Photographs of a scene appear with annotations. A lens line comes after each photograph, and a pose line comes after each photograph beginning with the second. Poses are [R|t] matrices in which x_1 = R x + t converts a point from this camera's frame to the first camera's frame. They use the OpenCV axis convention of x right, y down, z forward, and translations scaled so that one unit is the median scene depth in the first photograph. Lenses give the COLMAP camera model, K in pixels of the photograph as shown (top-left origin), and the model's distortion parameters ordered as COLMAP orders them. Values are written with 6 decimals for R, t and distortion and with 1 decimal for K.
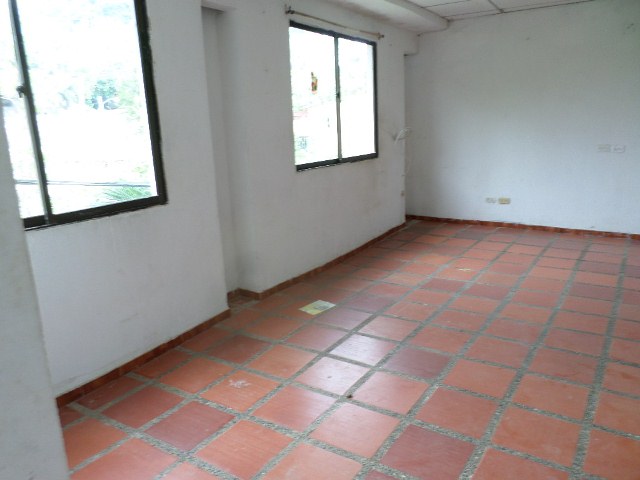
lens RADIAL K [[493.8, 0, 330.5], [0, 493.8, 228.2], [0, 0, 1]] dist [-0.012354, -0.006330]
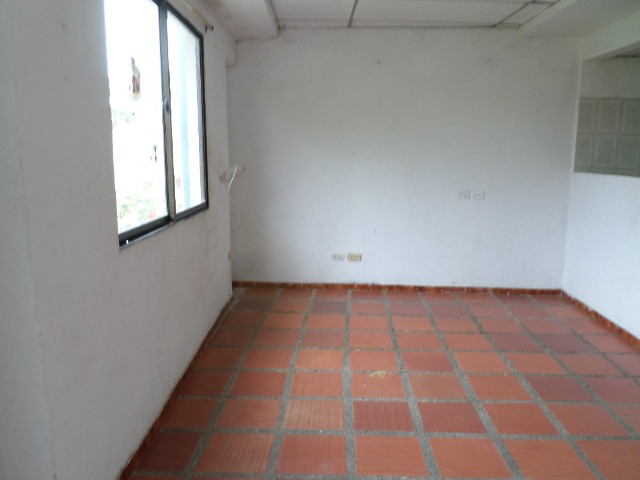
lens RADIAL K [[478.6, 0, 318.4], [0, 478.6, 229.2], [0, 0, 1]] dist [-0.012277, -0.010429]
pose [[0.854638, -0.039658, 0.517707, -0.137505], [0.070880, 0.996656, -0.040663, -0.097771], [-0.514363, 0.071448, 0.854591, 0.470967]]
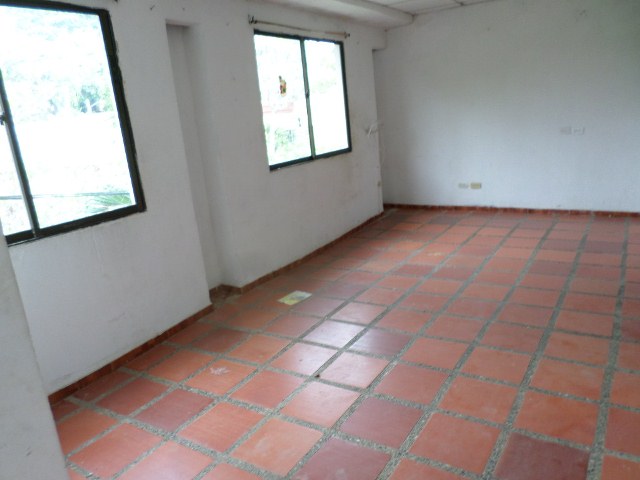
lens RADIAL K [[493.8, 0, 330.5], [0, 493.8, 228.2], [0, 0, 1]] dist [-0.012354, -0.006330]
pose [[0.998260, -0.058846, 0.003807, 0.047288], [0.058751, 0.998038, 0.021651, -0.008056], [-0.005074, -0.021390, 0.999758, -0.060132]]
